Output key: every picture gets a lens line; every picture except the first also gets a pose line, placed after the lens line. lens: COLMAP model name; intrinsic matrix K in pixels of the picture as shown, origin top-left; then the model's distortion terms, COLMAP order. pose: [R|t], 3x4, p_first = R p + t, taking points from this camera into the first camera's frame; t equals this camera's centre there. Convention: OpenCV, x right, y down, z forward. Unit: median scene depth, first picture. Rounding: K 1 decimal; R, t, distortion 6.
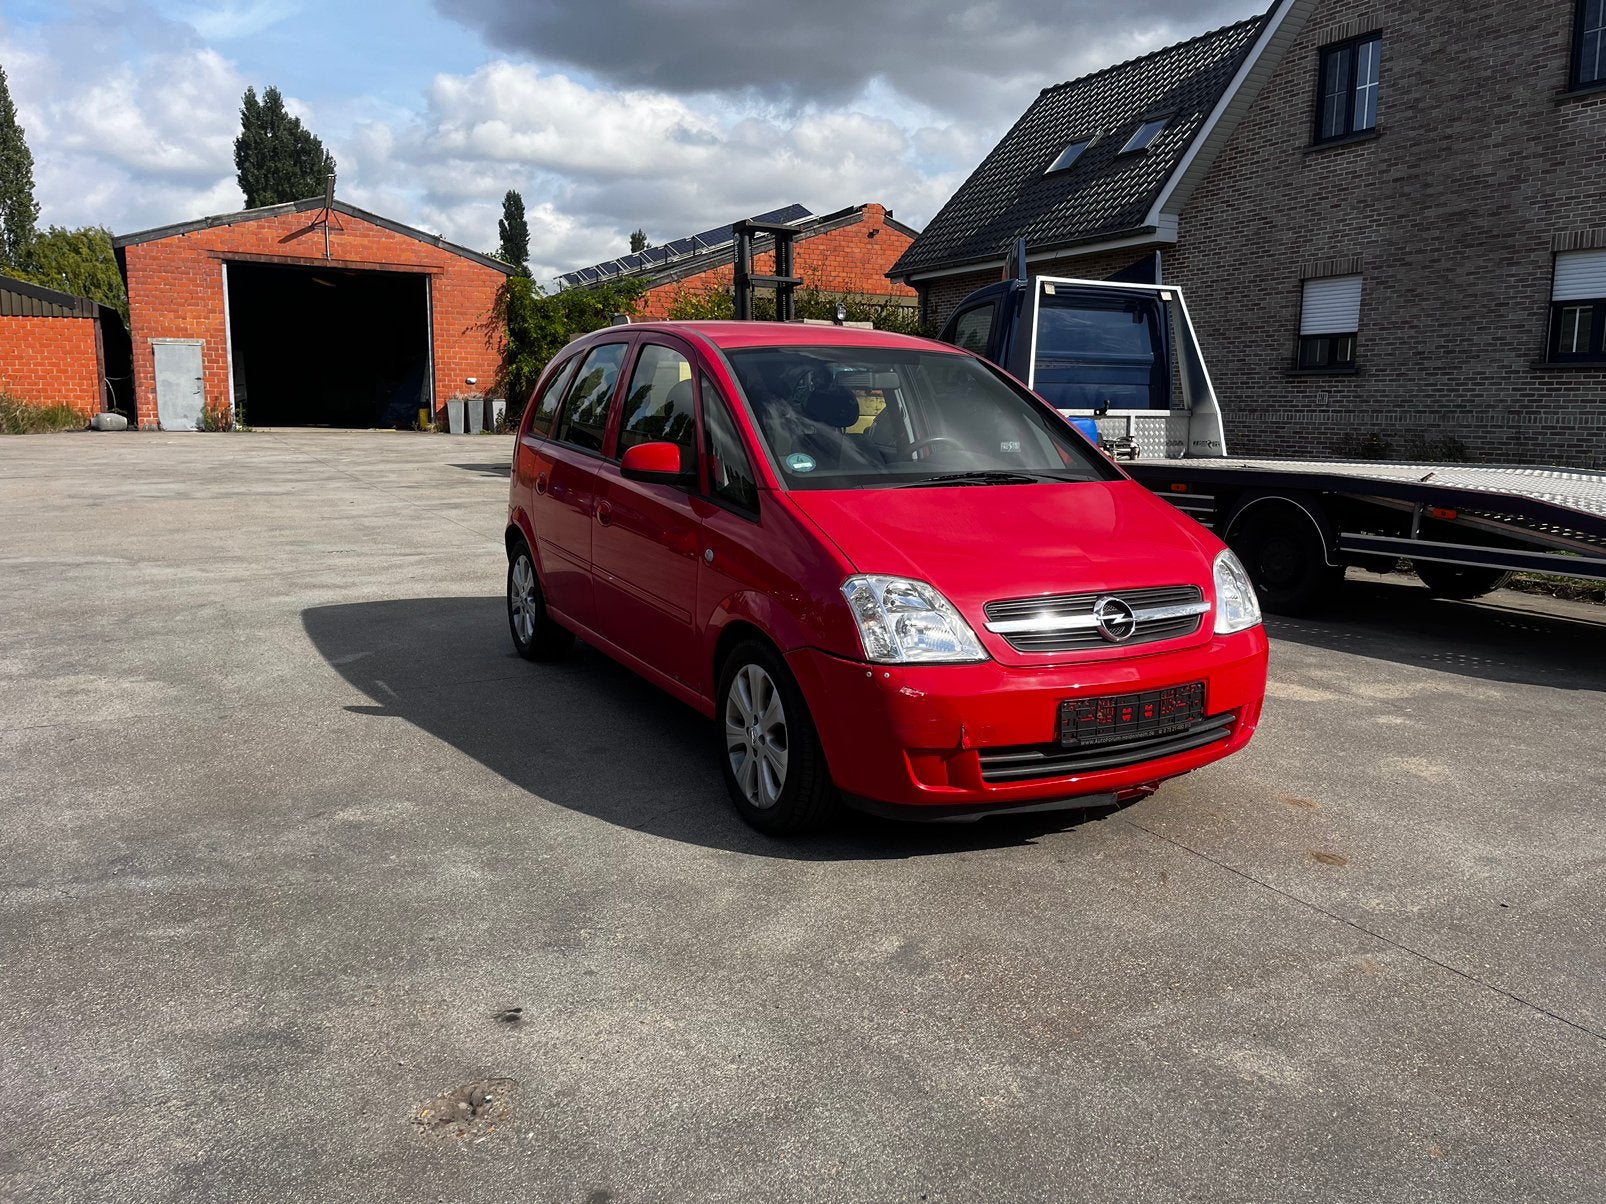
lens RADIAL K [[1376.8, 0, 808.7], [0, 1376.8, 603.6], [0, 0, 1]] dist [0.082791, -0.139219]
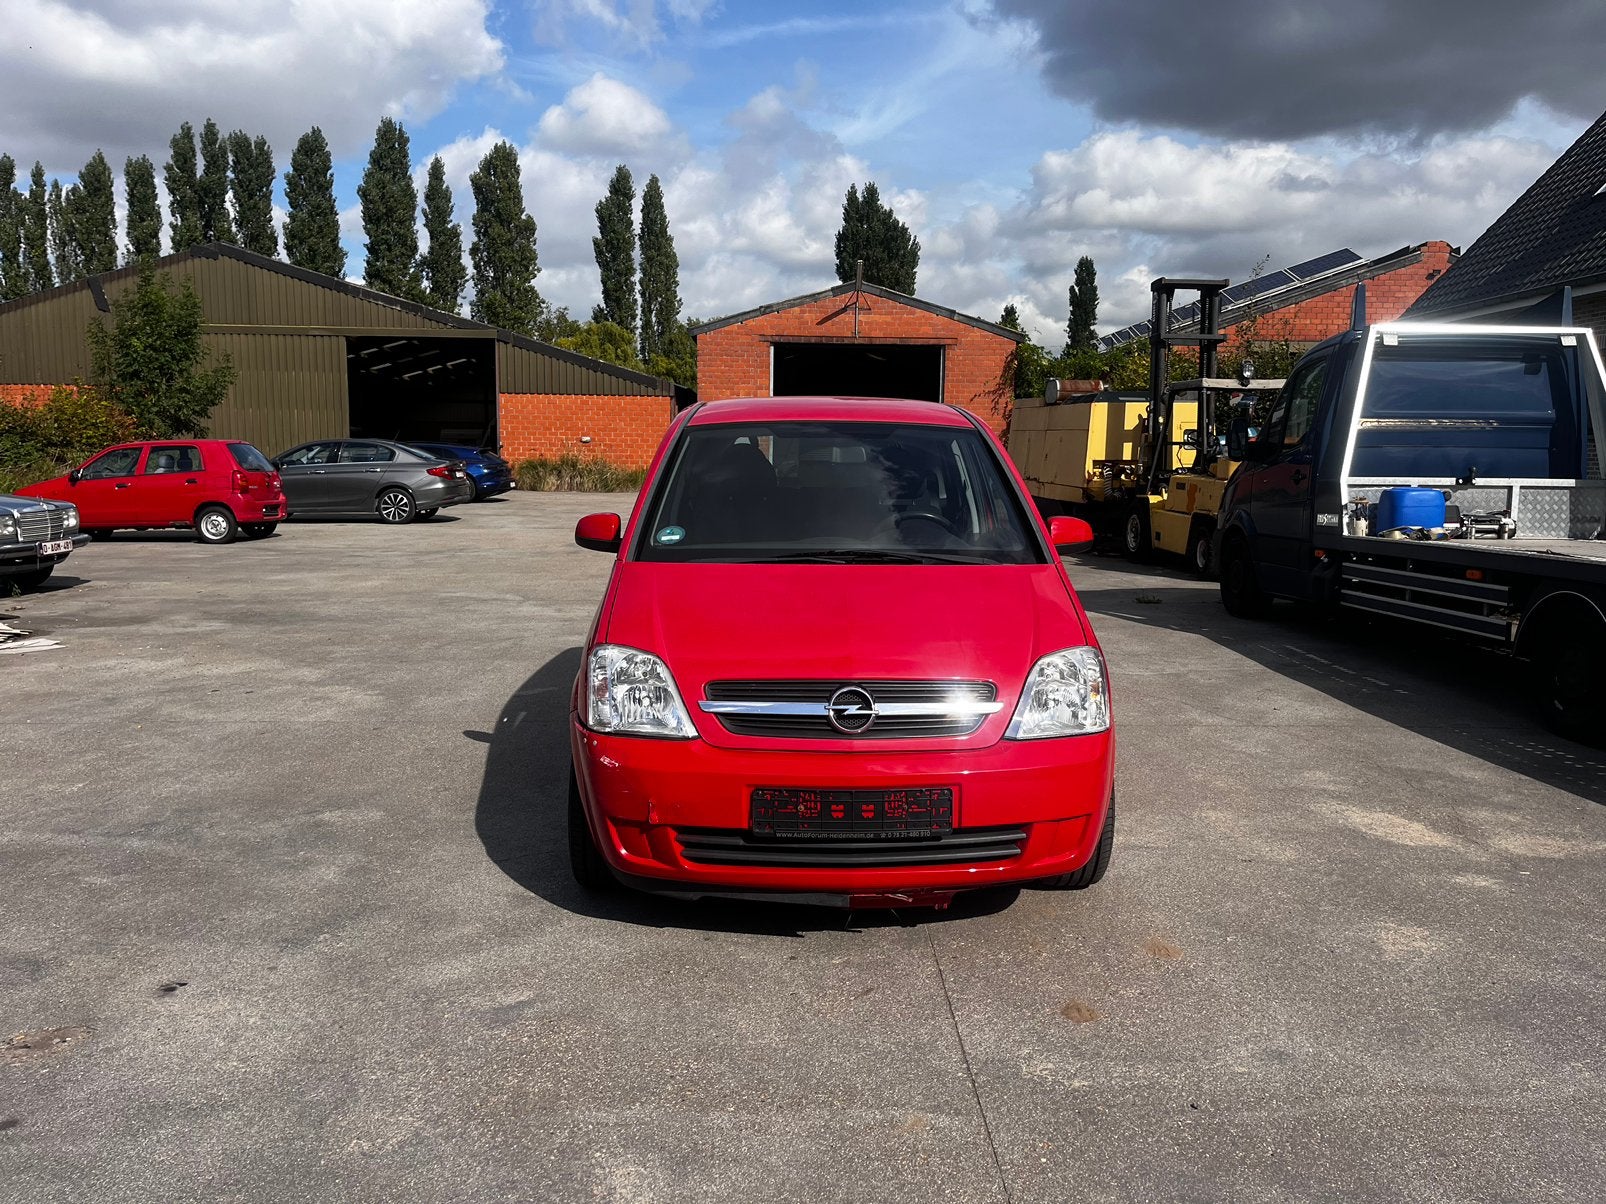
lens RADIAL K [[1376.8, 0, 808.7], [0, 1376.8, 603.6], [0, 0, 1]] dist [0.082791, -0.139219]
pose [[0.861087, 0.052588, -0.505730, 0.191610], [-0.072890, 0.997131, -0.020420, -0.011516], [0.503206, 0.054446, 0.862450, 0.047546]]
